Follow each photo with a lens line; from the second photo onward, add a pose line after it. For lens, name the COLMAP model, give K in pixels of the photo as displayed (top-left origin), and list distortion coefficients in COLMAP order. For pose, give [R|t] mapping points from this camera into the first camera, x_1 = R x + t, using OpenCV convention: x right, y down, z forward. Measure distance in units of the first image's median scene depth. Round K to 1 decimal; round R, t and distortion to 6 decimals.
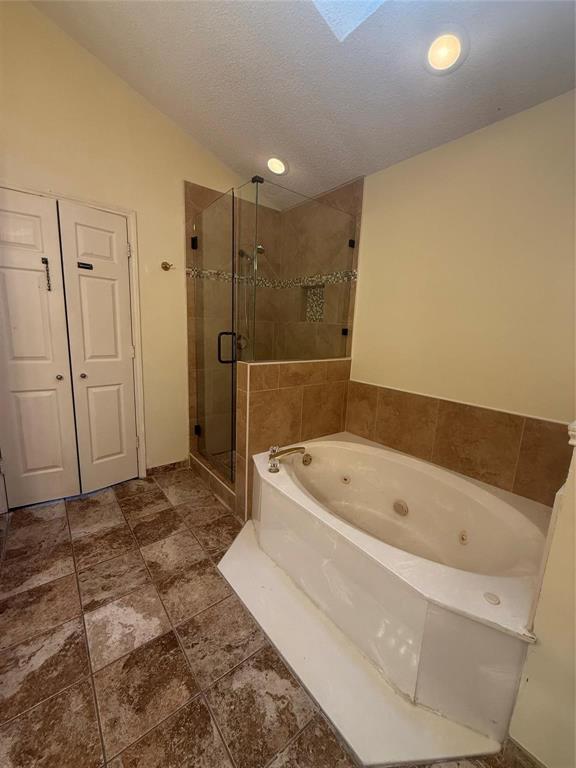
lens RADIAL K [[306.0, 0, 289.4], [0, 306.0, 383.4], [0, 0, 1]] dist [0.002441, -0.000302]
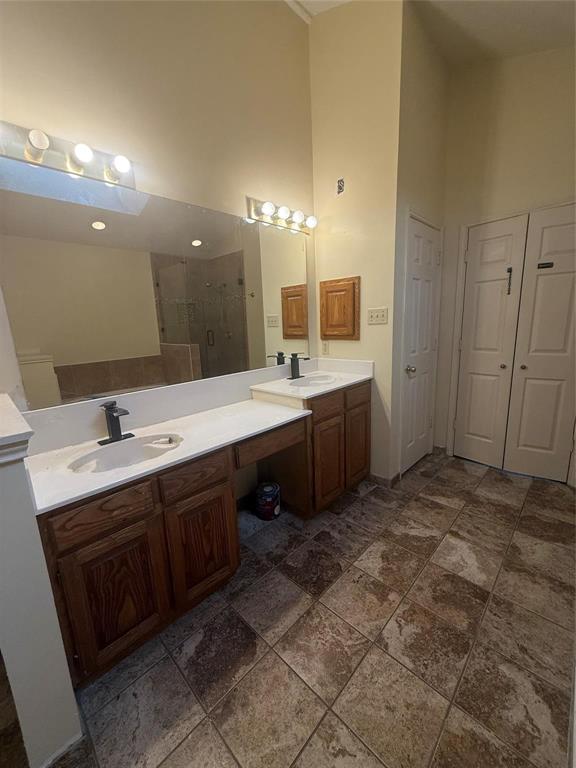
lens RADIAL K [[306.0, 0, 288.5], [0, 306.0, 382.4], [0, 0, 1]] dist [0.002441, -0.000302]
pose [[0.116749, 0.142260, -0.982920, 0.374902], [-0.130865, 0.983262, 0.126766, -0.000007], [0.984502, 0.113830, 0.133412, 0.023419]]
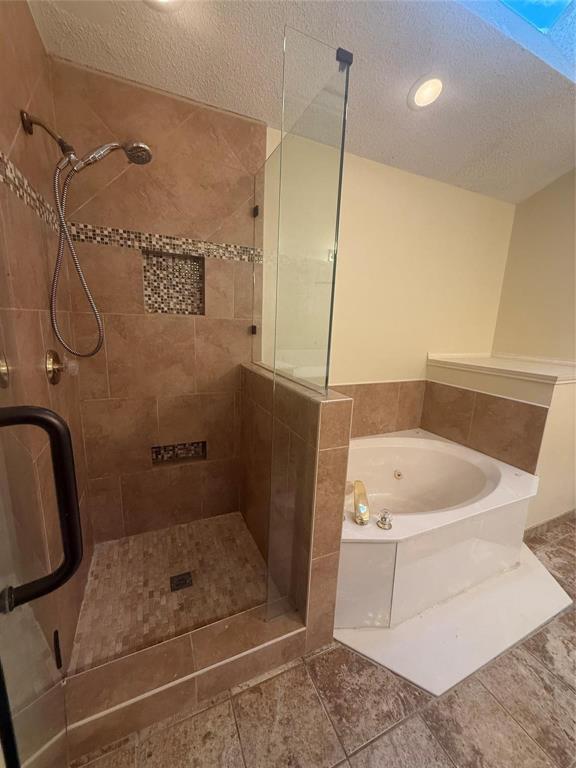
lens RADIAL K [[306.0, 0, 287.7], [0, 306.0, 385.6], [0, 0, 1]] dist [0.002441, -0.000302]
pose [[0.248594, -0.222577, 0.942688, -0.714006], [0.154669, 0.969874, 0.188208, -0.214634], [-0.956179, 0.099017, 0.275531, 0.945973]]
